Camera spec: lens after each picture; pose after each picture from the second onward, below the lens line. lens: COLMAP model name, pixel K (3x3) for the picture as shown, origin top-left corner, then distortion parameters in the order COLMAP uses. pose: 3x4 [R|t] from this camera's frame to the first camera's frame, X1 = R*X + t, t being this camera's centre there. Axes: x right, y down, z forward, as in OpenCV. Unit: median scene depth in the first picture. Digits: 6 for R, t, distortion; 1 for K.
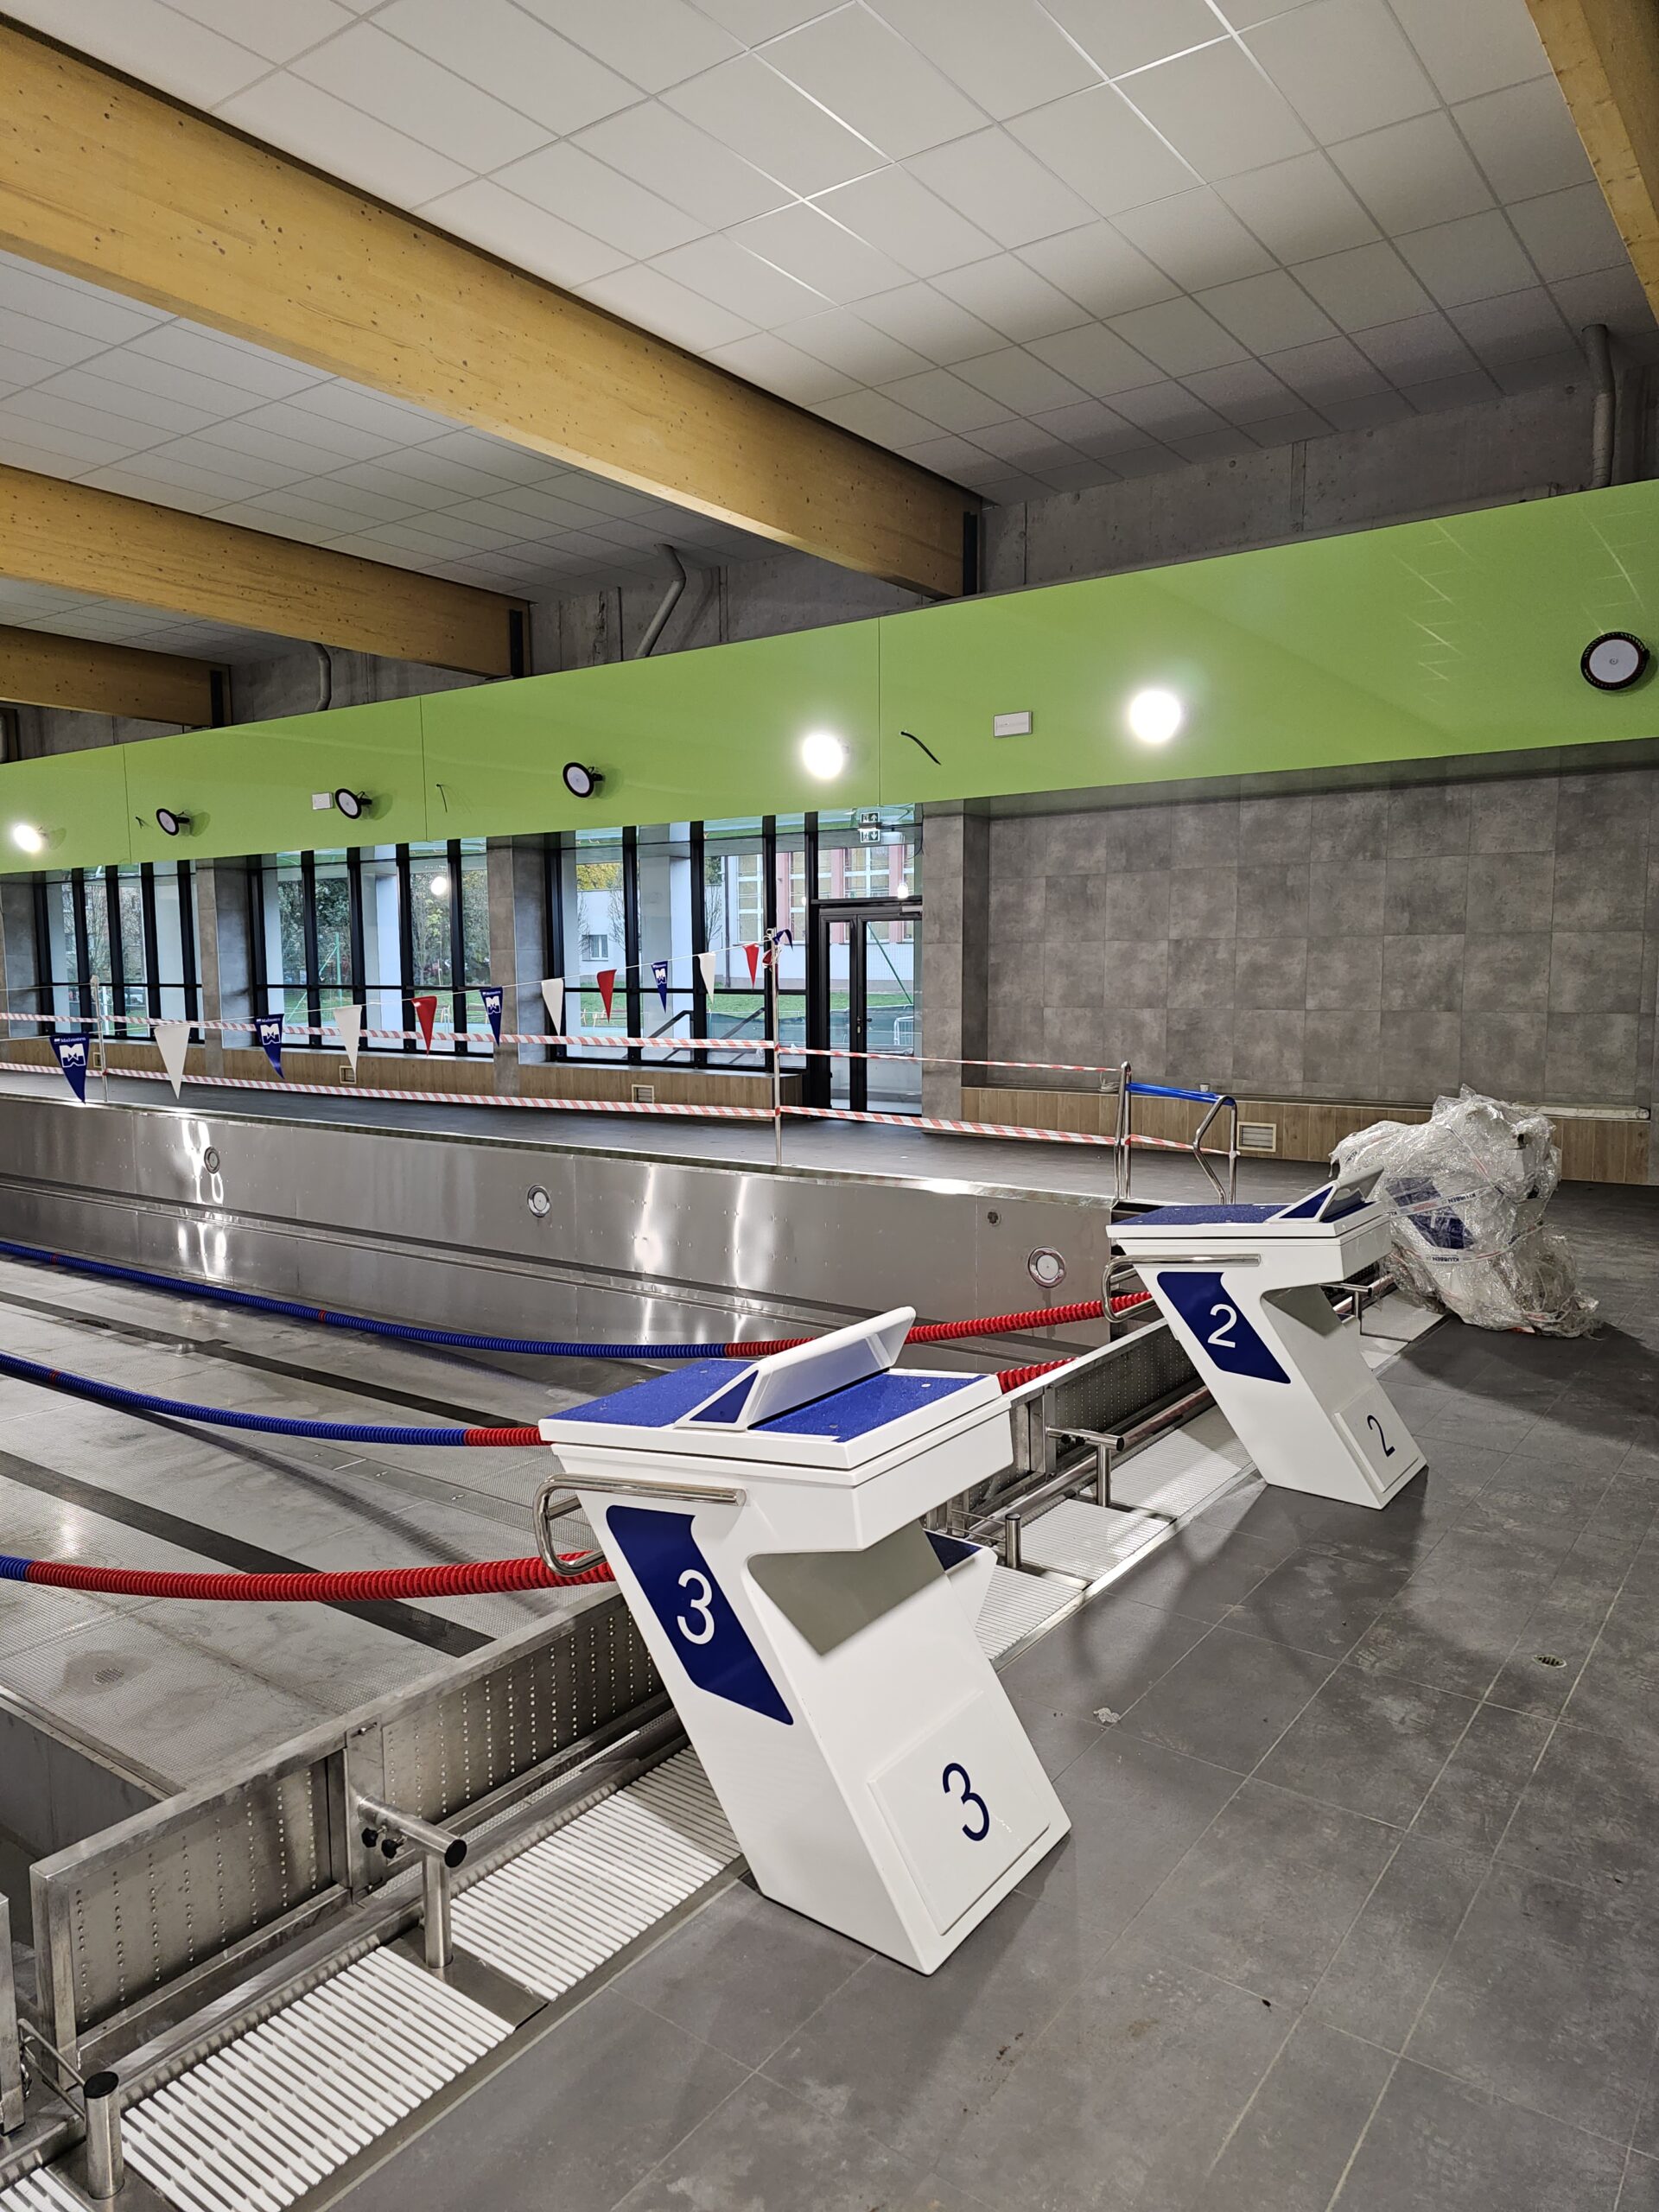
lens RADIAL K [[1489.8, 0, 826.8], [0, 1489.8, 1124.2], [0, 0, 1]] dist [0.074016, -0.081043]
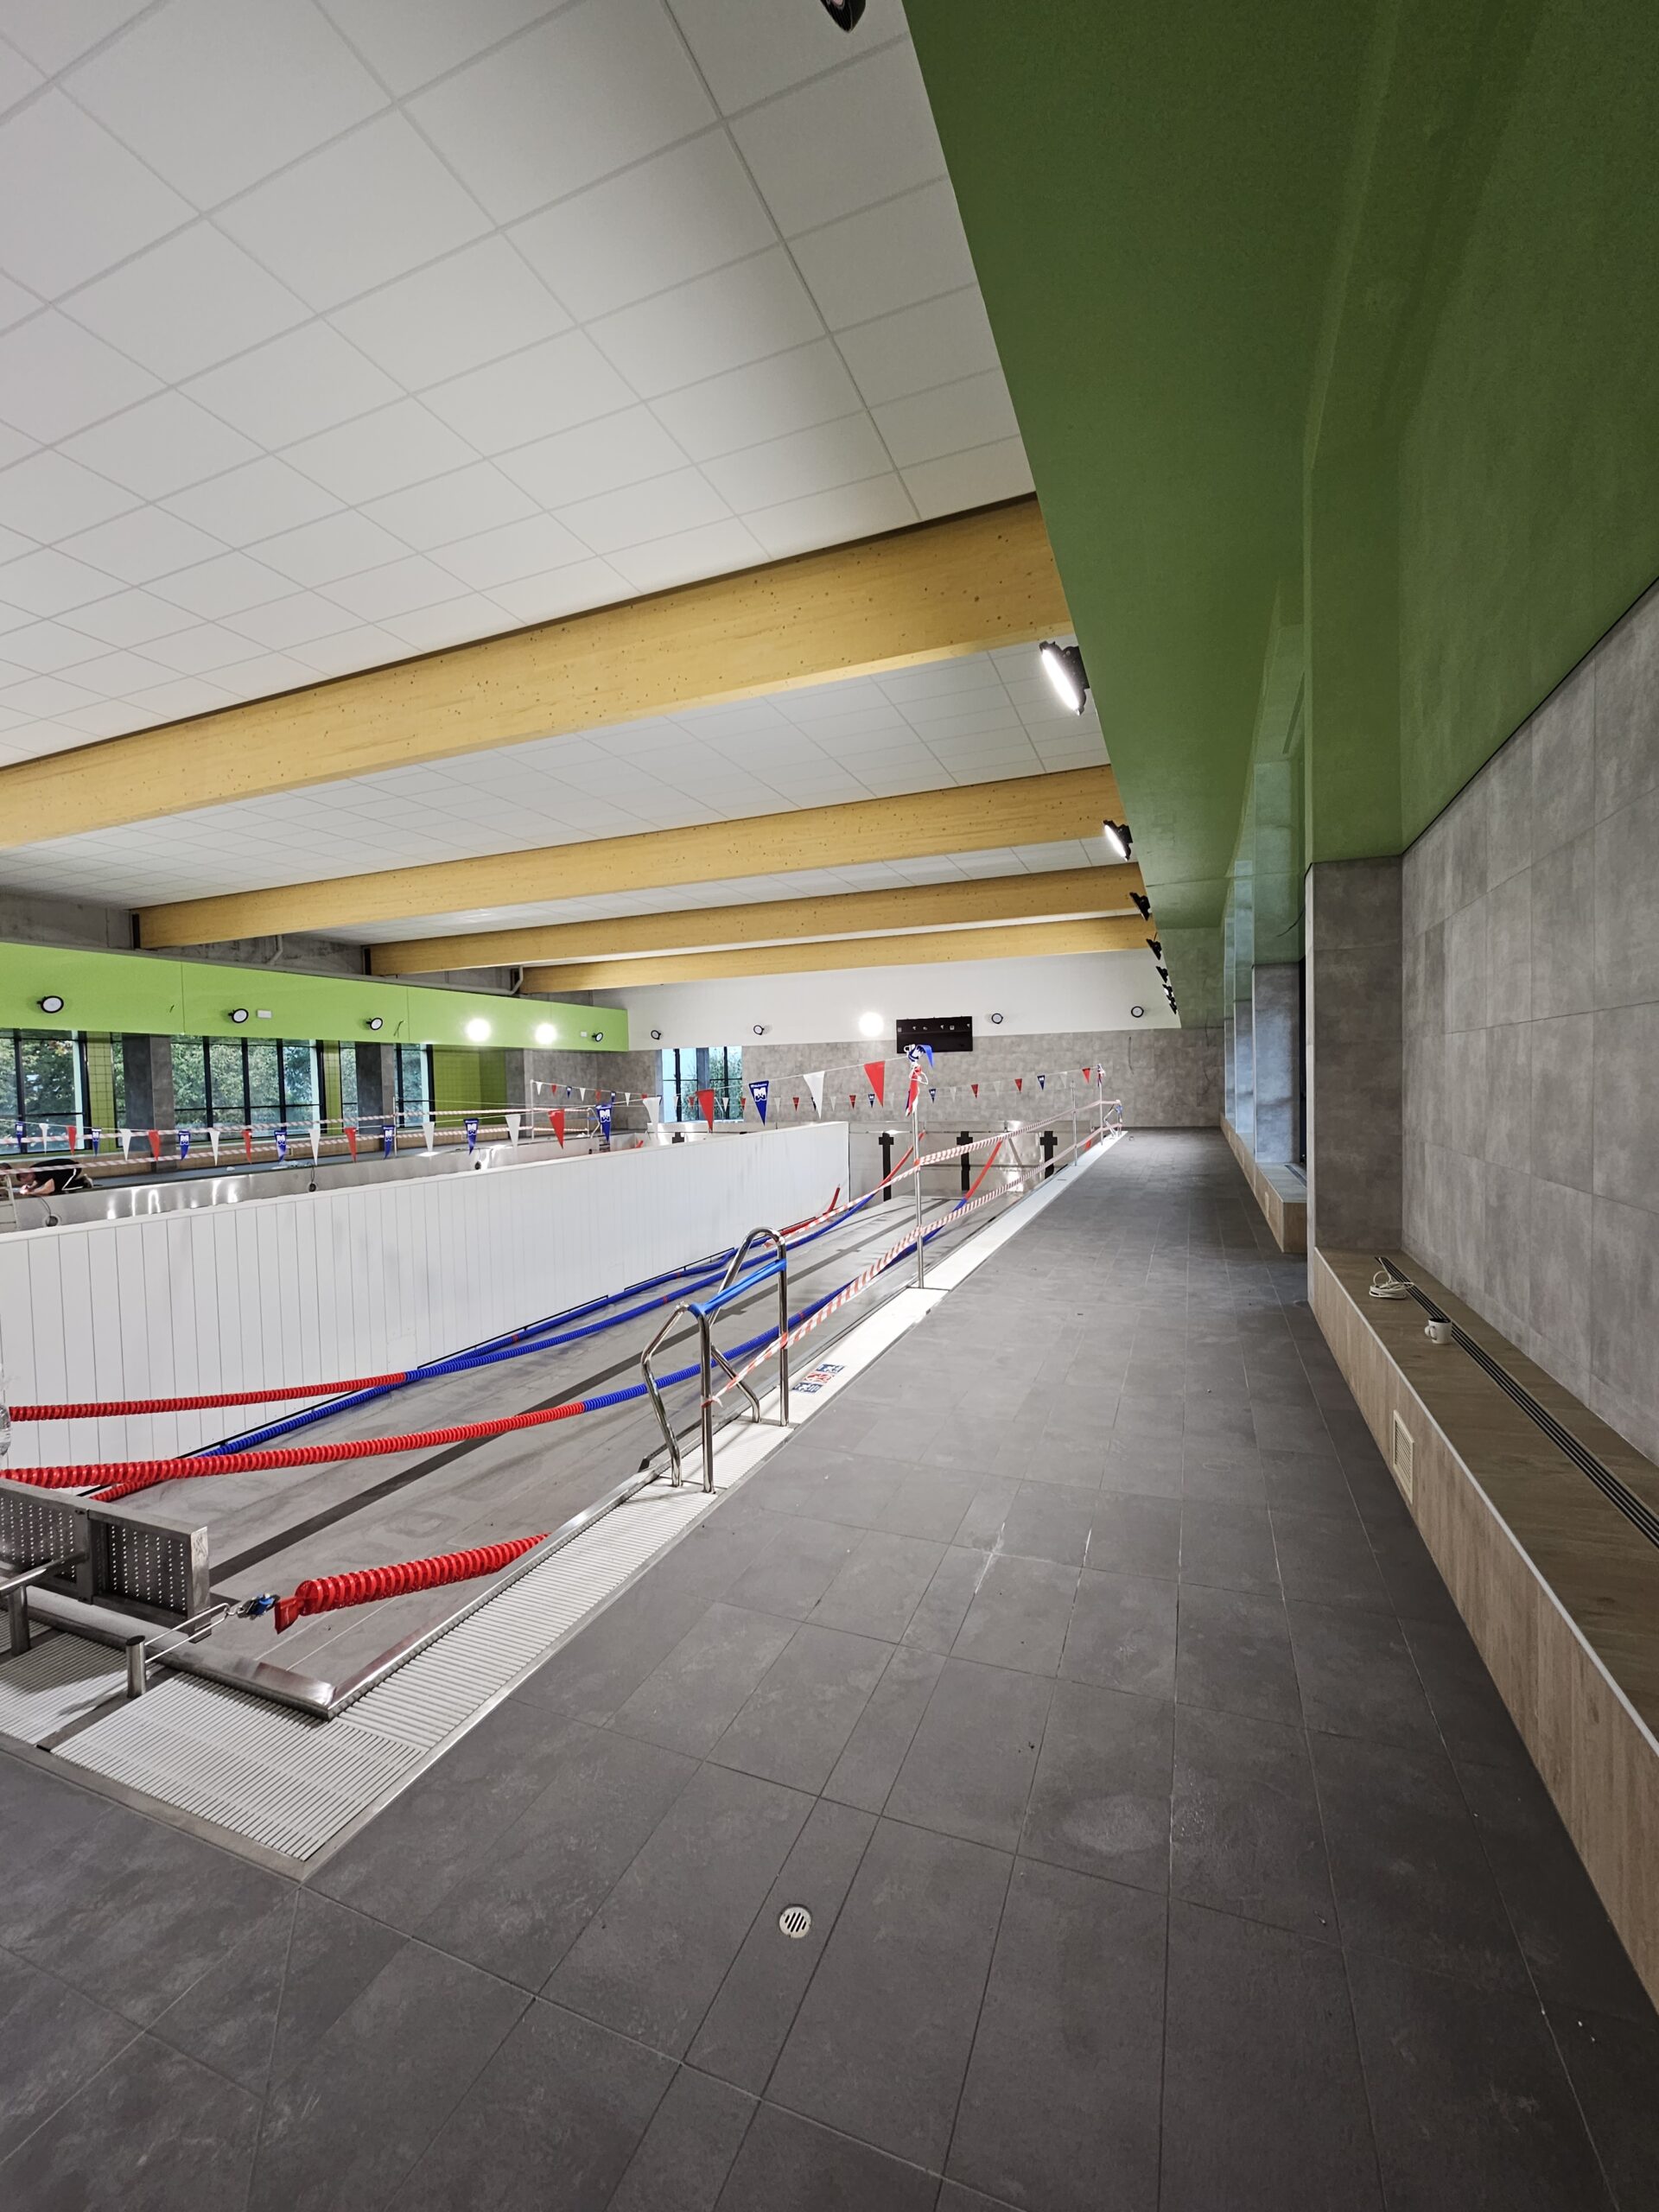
lens RADIAL K [[904.6, 0, 820.3], [0, 904.6, 1116.9], [0, 0, 1]] dist [-0.009723, -0.000245]
pose [[0.237304, 0.038541, -0.970671, 0.492848], [-0.080523, 0.996554, 0.019883, -0.083341], [0.968092, 0.073443, 0.239590, 0.732078]]
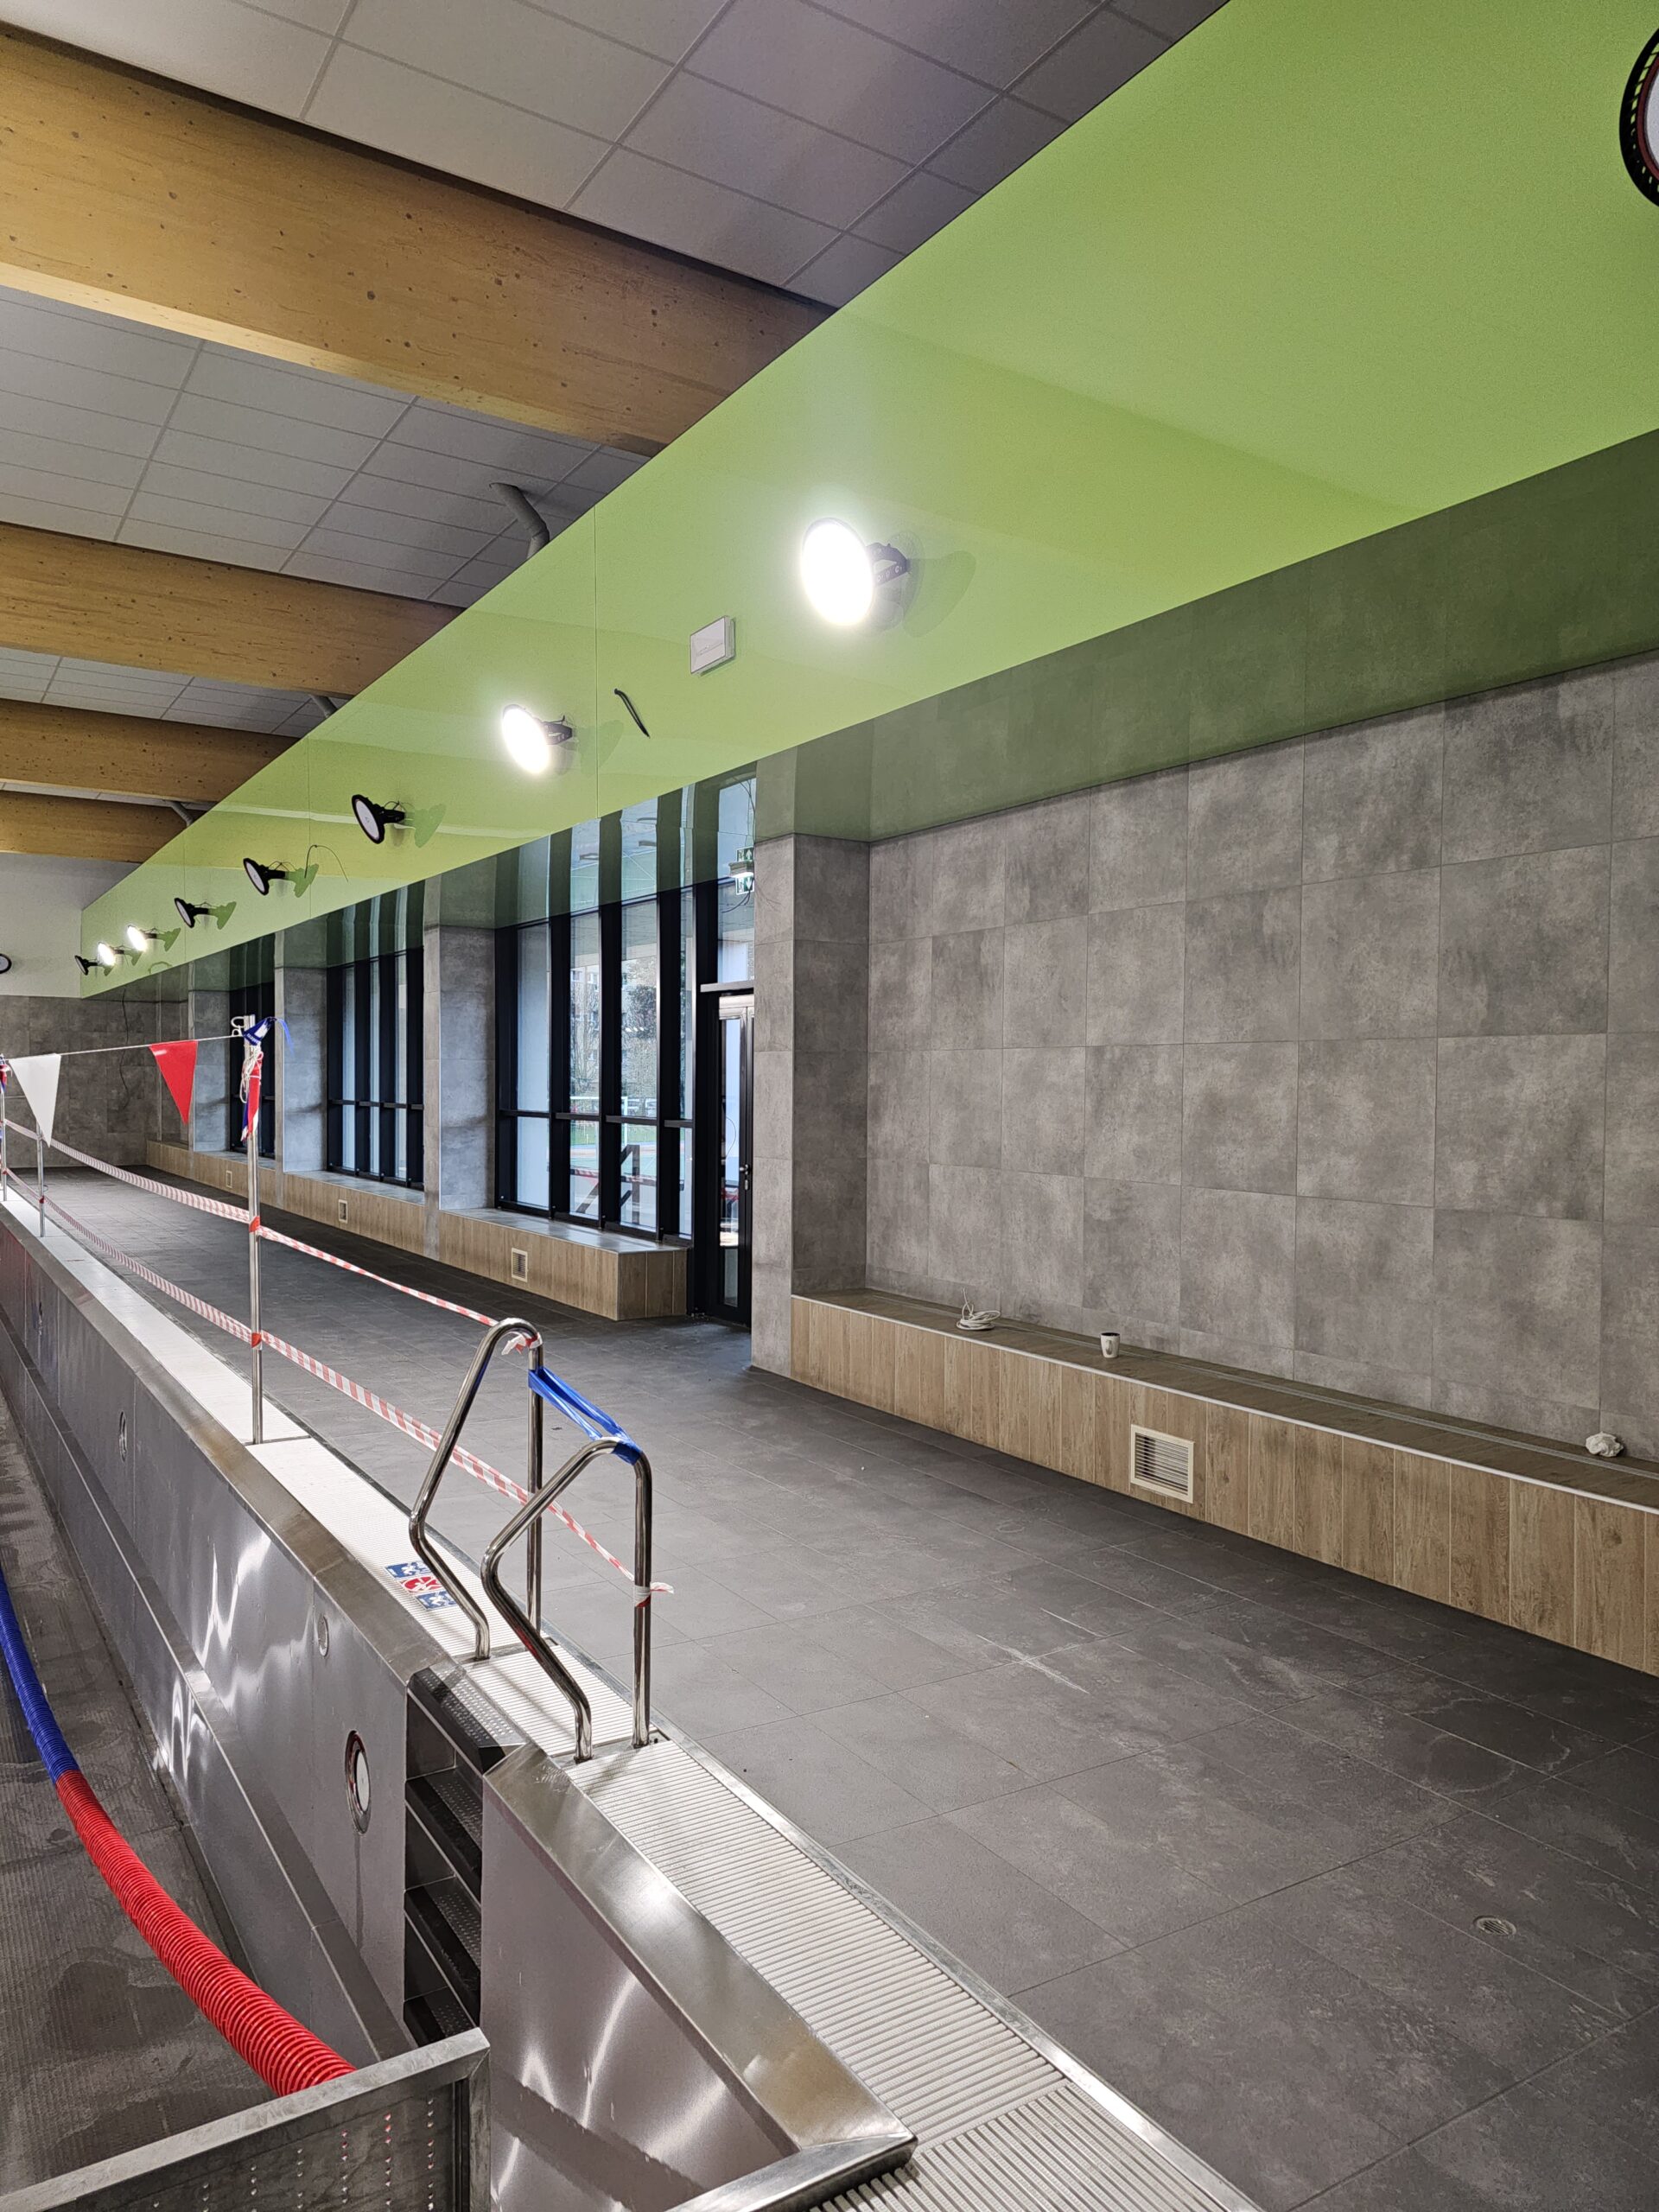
lens RADIAL K [[1489.8, 0, 826.8], [0, 1489.8, 1124.2], [0, 0, 1]] dist [0.074016, -0.081043]
pose [[0.933350, 0.023934, -0.358169, 0.344121], [-0.051752, 0.996323, -0.068283, -0.057903], [0.355218, 0.082268, 0.931156, 0.502336]]
